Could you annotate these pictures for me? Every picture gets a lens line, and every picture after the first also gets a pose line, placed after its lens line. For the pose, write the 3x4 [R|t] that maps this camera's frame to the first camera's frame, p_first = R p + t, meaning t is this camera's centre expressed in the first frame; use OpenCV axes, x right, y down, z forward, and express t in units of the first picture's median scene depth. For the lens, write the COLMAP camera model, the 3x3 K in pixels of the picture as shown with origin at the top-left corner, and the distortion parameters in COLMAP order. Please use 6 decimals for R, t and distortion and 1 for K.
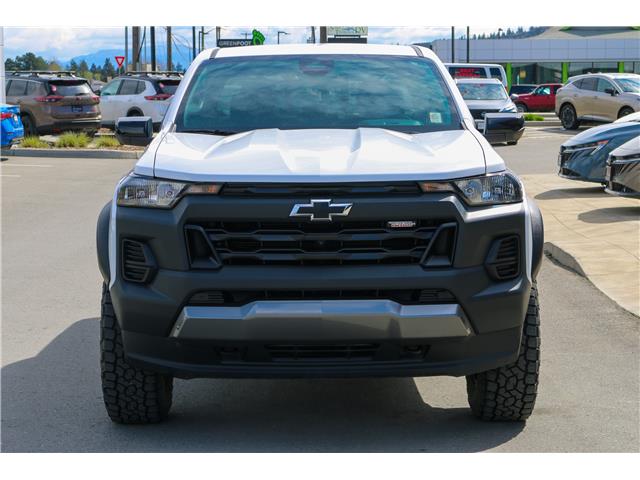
lens RADIAL K [[1541.6, 0, 320.0], [0, 1541.6, 240.0], [0, 0, 1]] dist [-0.012136, 0.181872]
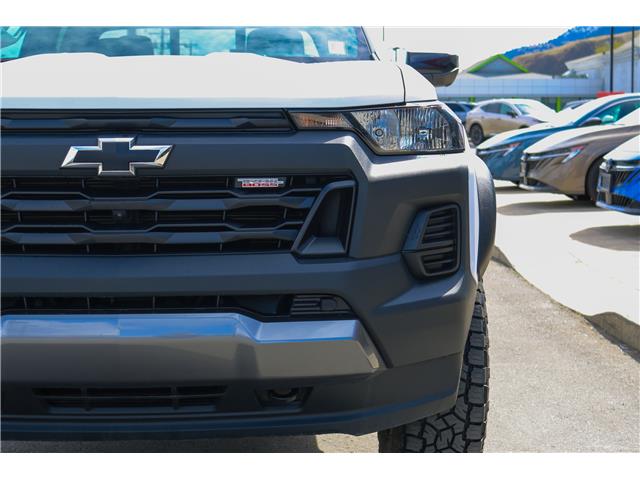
lens RADIAL K [[1194.8, 0, 320.0], [0, 1194.8, 240.0], [0, 0, 1]] dist [-0.157913, -0.015250]
pose [[0.999490, 0.001141, 0.031905, 0.059451], [-0.001229, 0.999995, 0.002739, 0.009791], [-0.031902, -0.002776, 0.999487, 0.532955]]
